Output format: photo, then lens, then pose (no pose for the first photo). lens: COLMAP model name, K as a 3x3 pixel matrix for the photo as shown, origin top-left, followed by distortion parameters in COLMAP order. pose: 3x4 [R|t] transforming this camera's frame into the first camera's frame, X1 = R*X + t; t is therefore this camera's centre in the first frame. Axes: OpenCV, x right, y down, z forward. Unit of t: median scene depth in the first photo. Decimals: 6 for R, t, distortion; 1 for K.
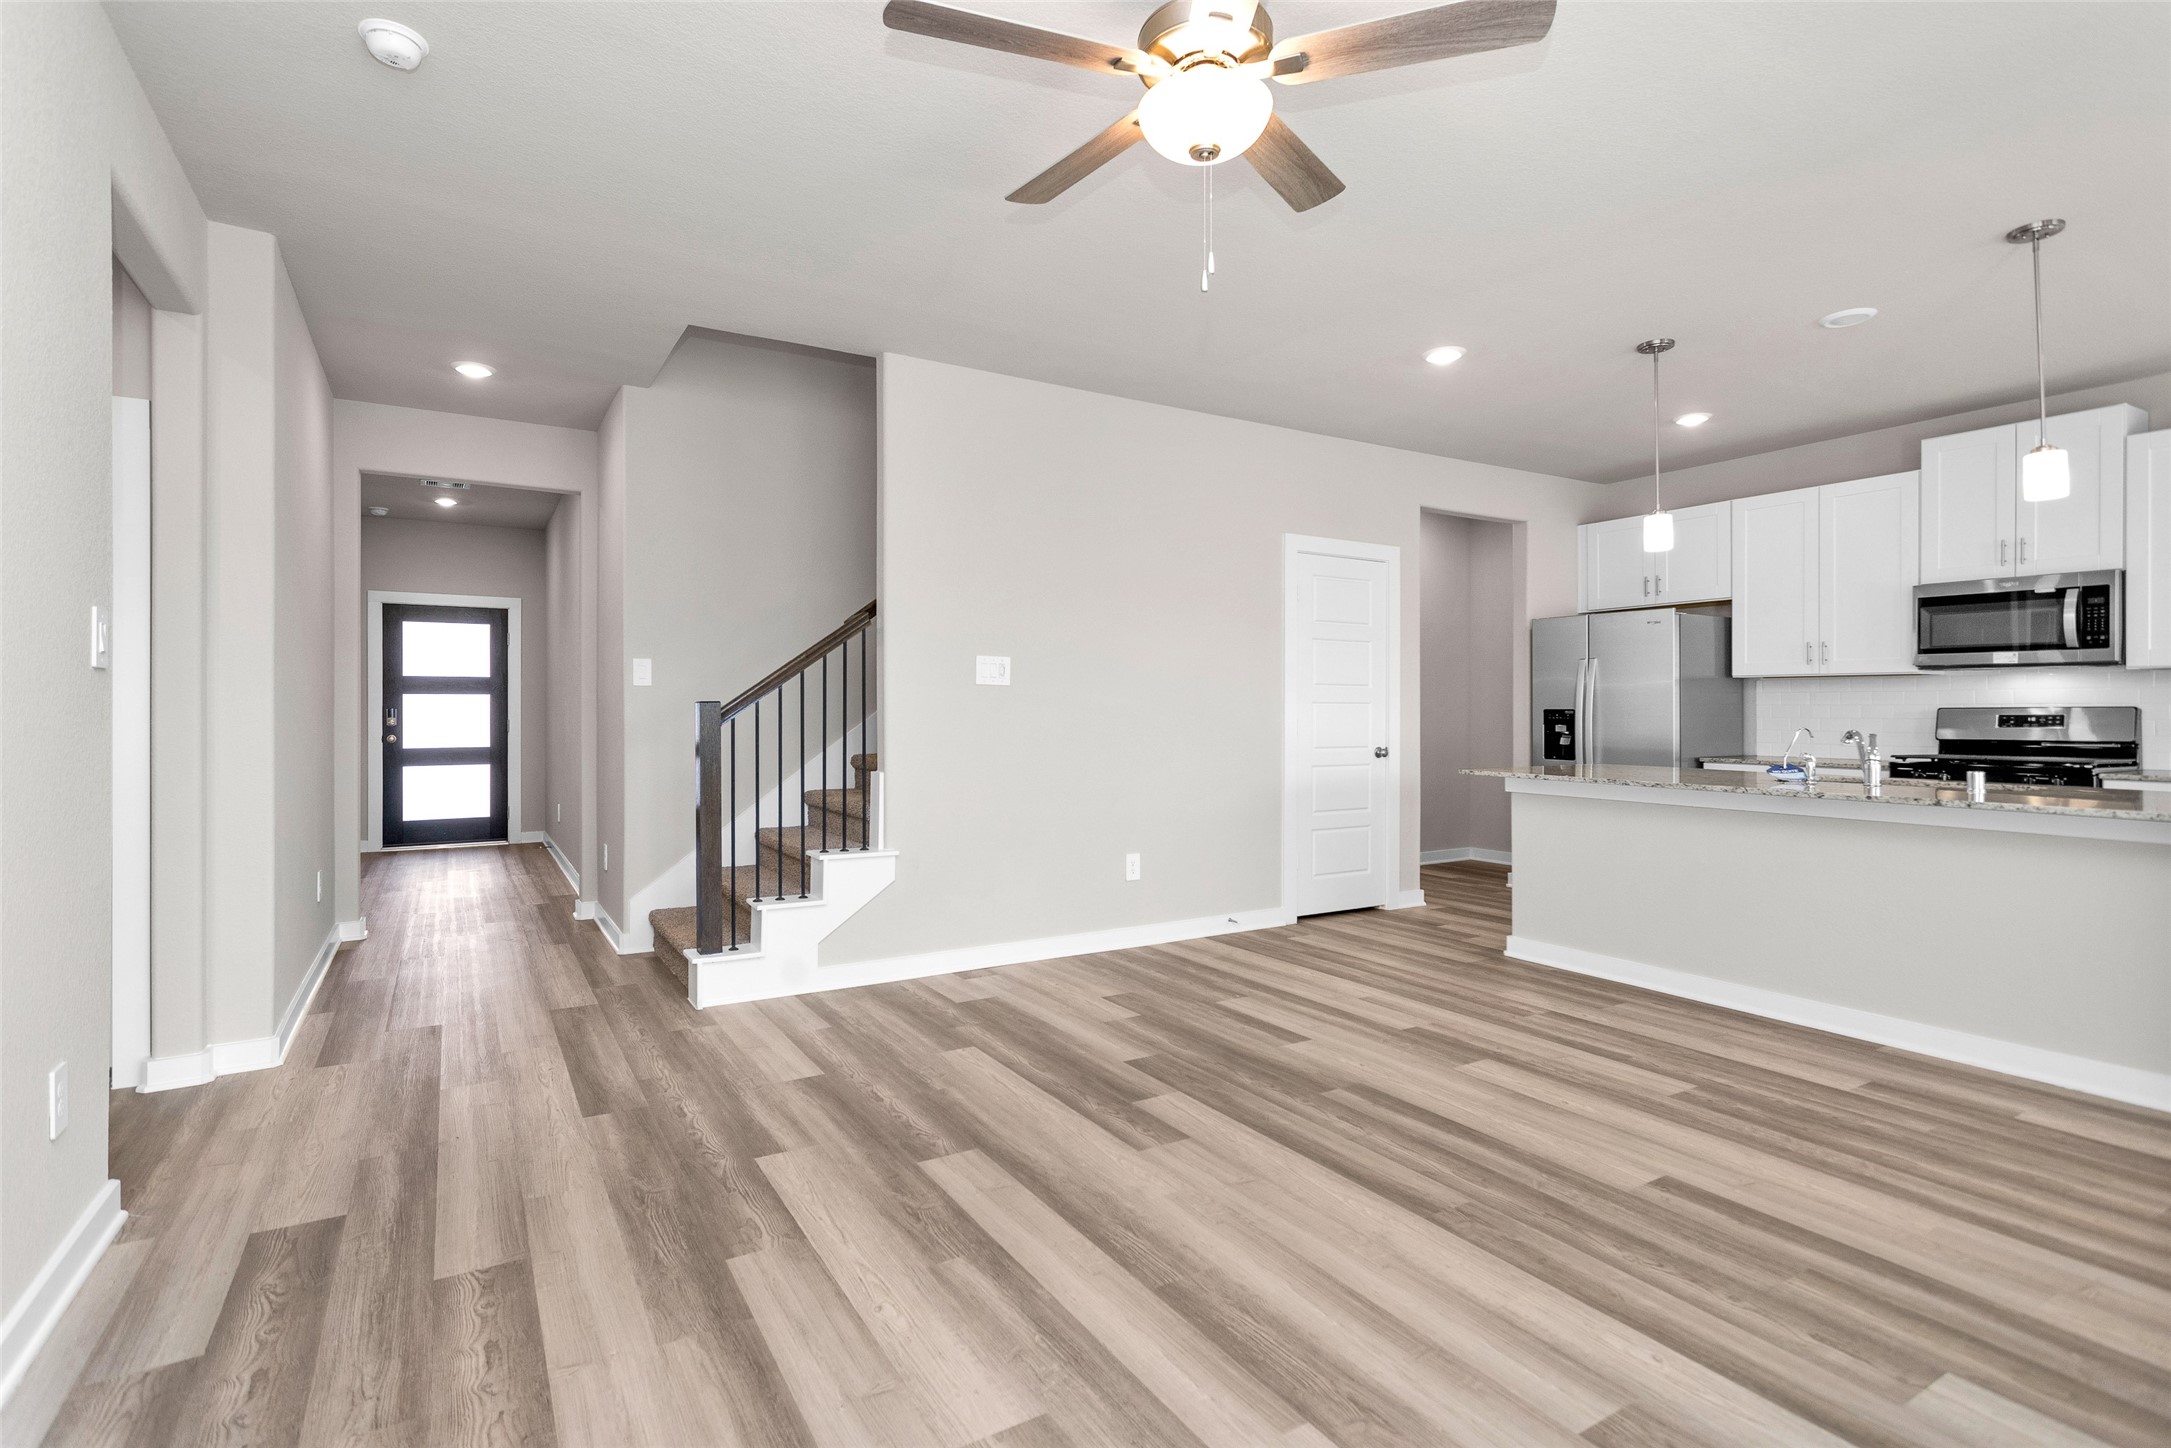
lens RADIAL K [[1044.4, 0, 1061.7], [0, 1044.4, 715.4], [0, 0, 1]] dist [0.003193, -0.000496]
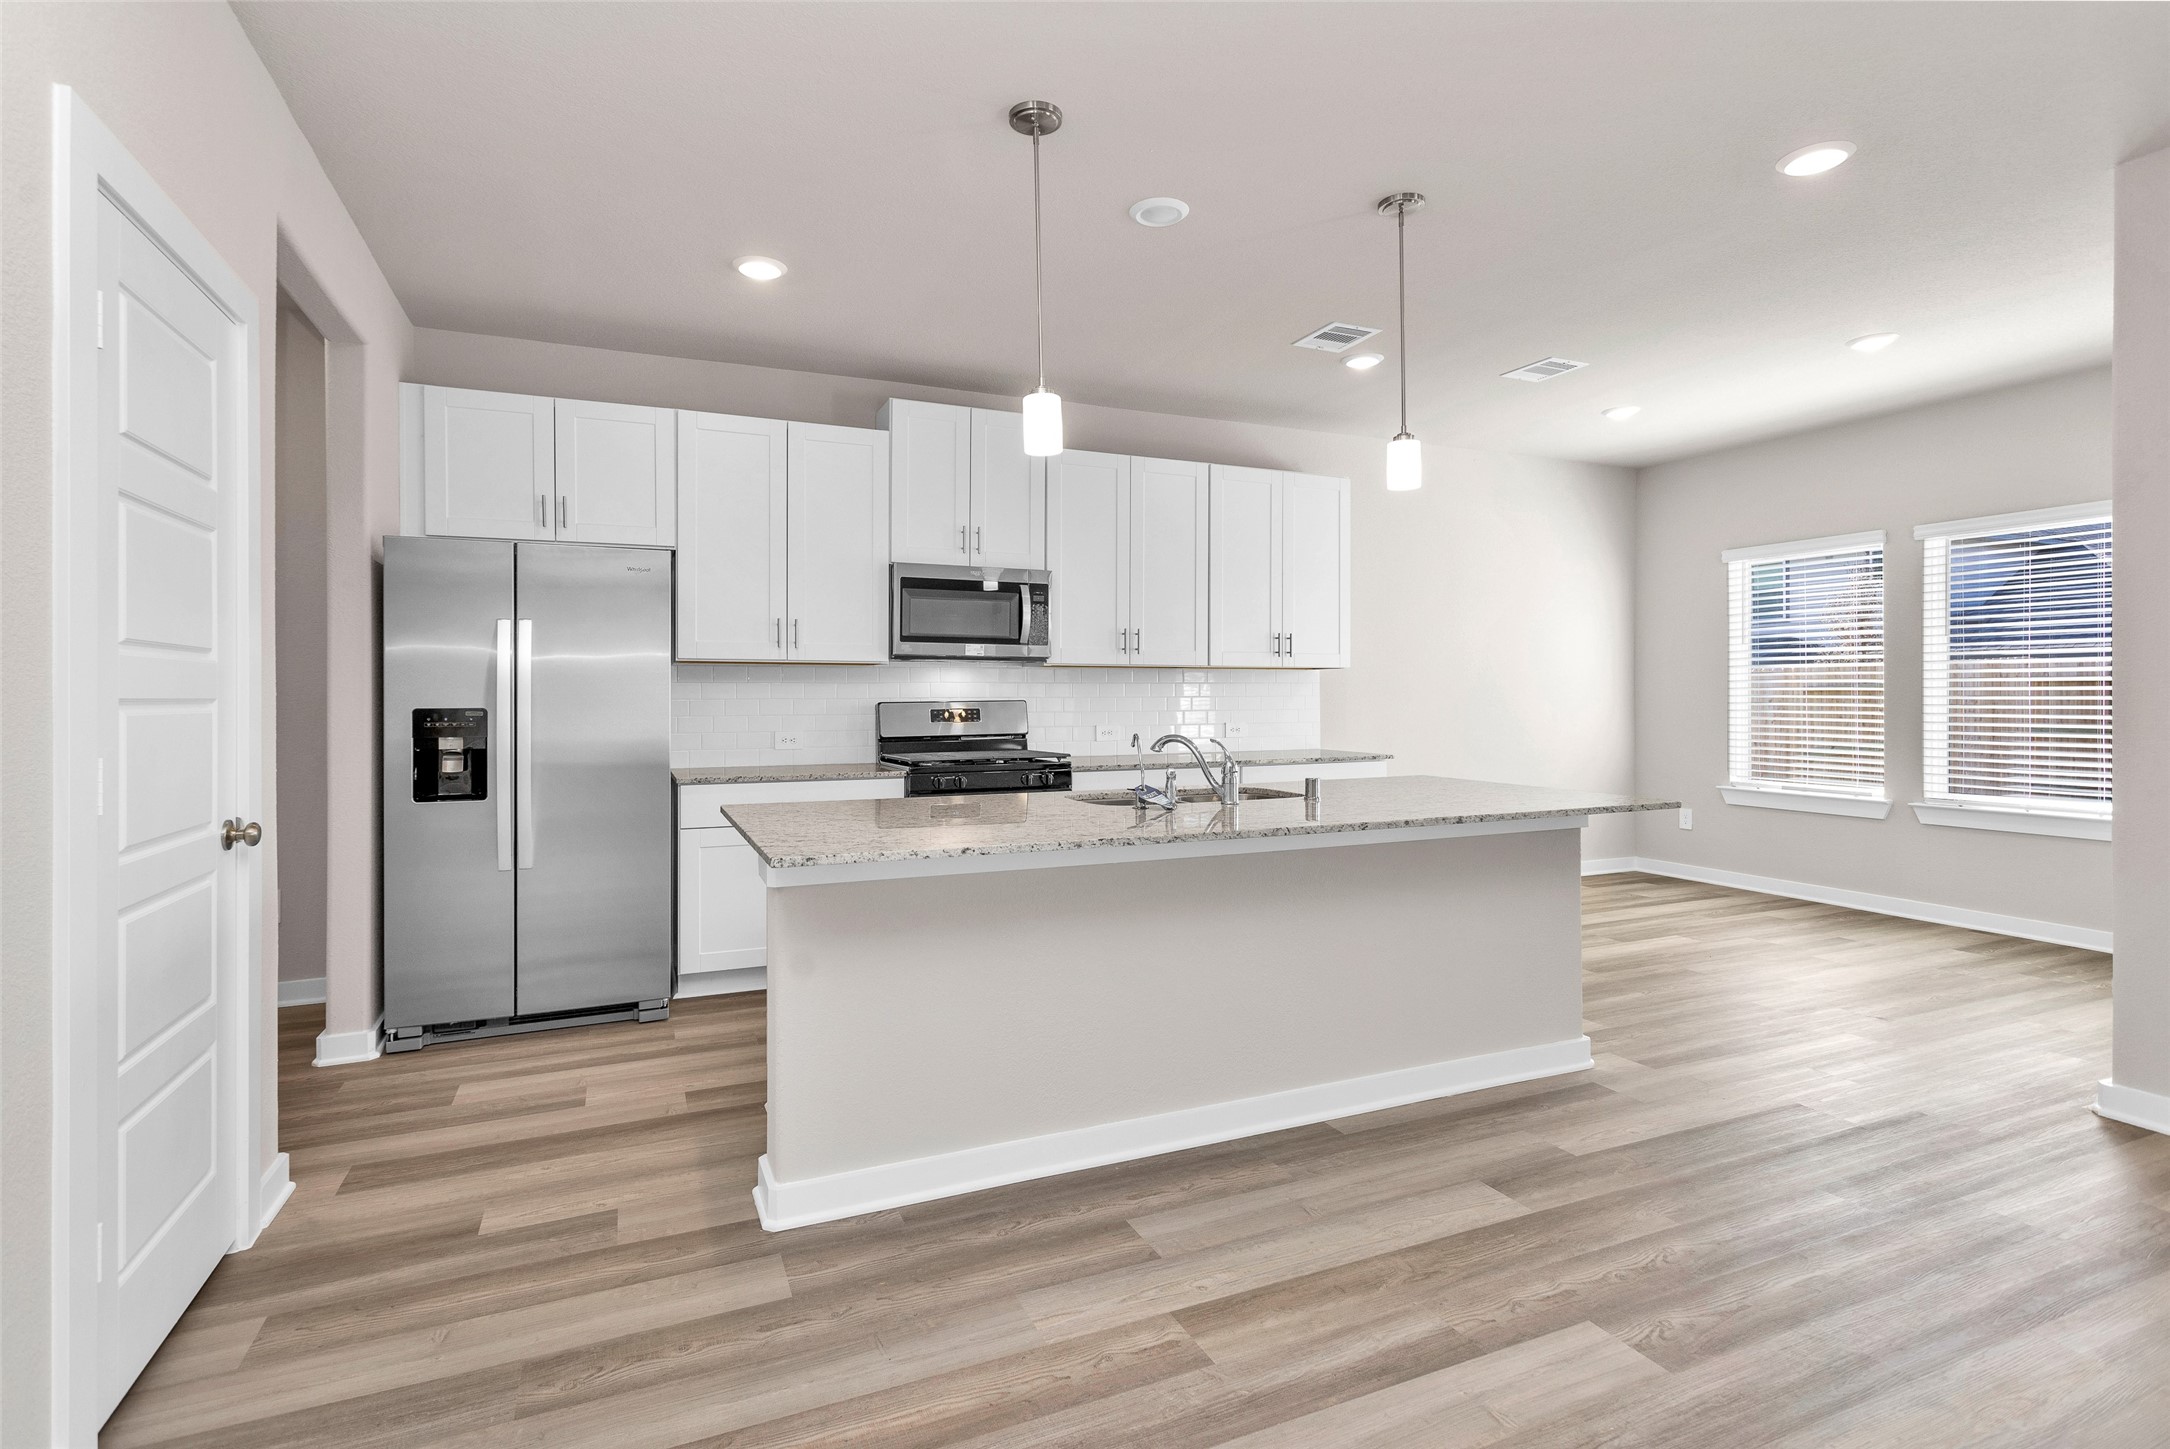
lens RADIAL K [[1030.8, 0, 1070.1], [0, 1030.8, 709.4], [0, 0, 1]] dist [0.004238, -0.000267]
pose [[0.118296, -0.016132, 0.992847, -0.033483], [0.005521, 0.999863, 0.015588, -0.021231], [-0.992963, 0.003637, 0.118369, 1.132319]]
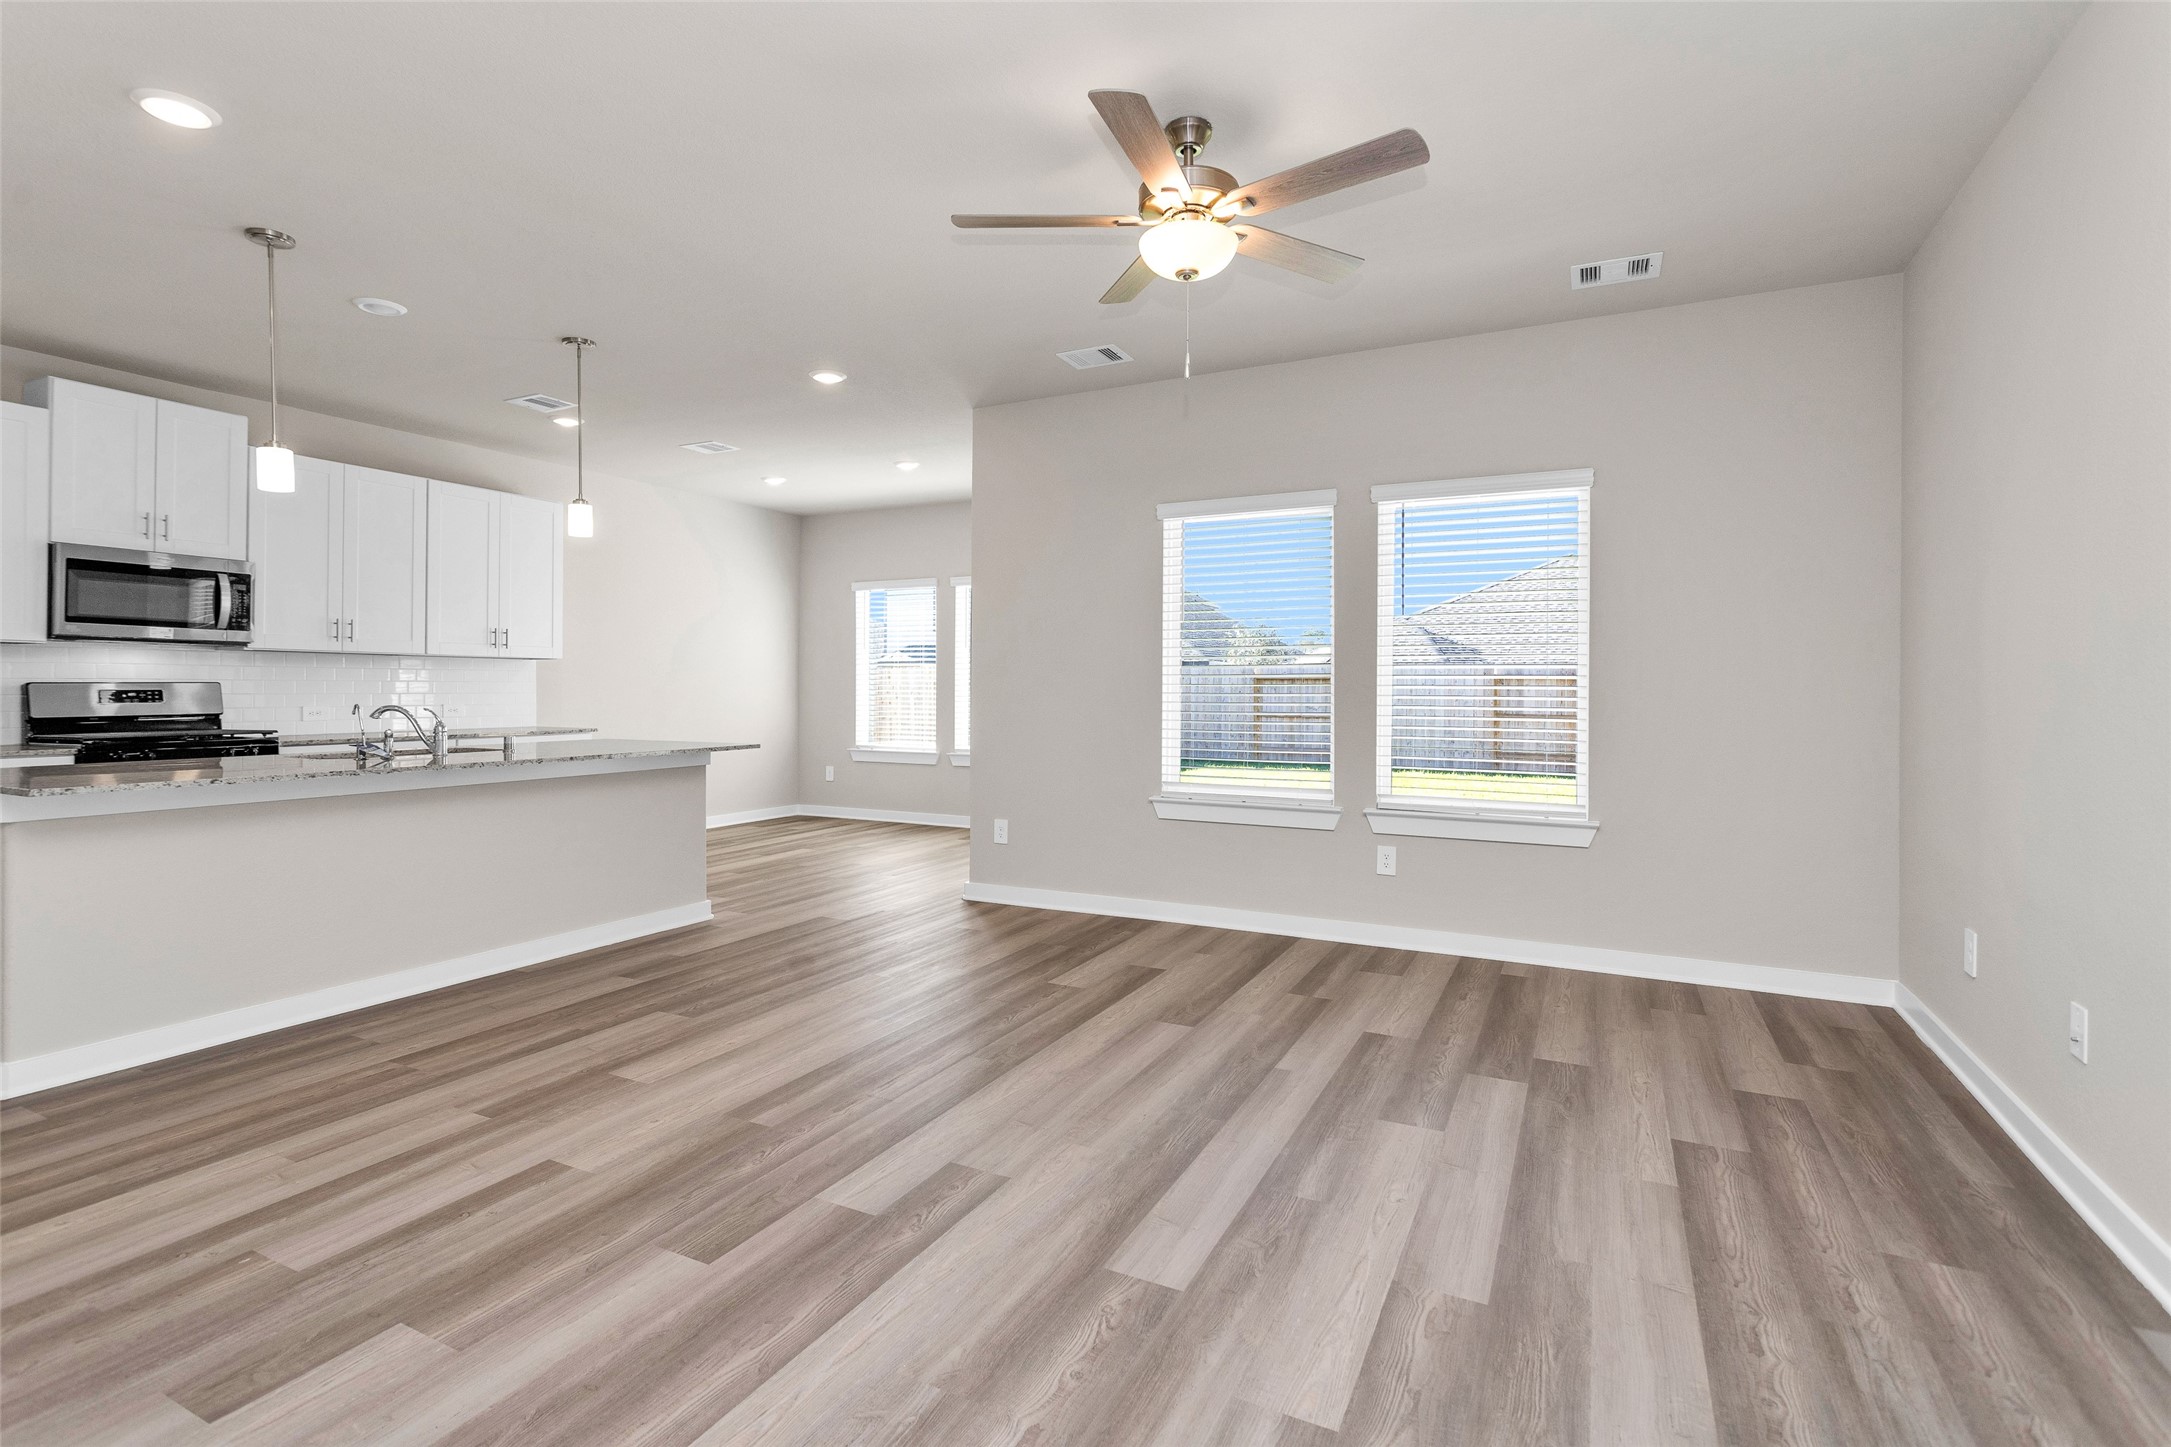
lens RADIAL K [[1031.2, 0, 1076.4], [0, 1031.2, 684.1], [0, 0, 1]] dist [0.004238, -0.000267]
pose [[-0.541186, 0.001681, 0.840901, -0.557487], [-0.000720, 0.999997, -0.002462, -0.006525], [-0.840903, -0.001938, -0.541183, 1.129597]]
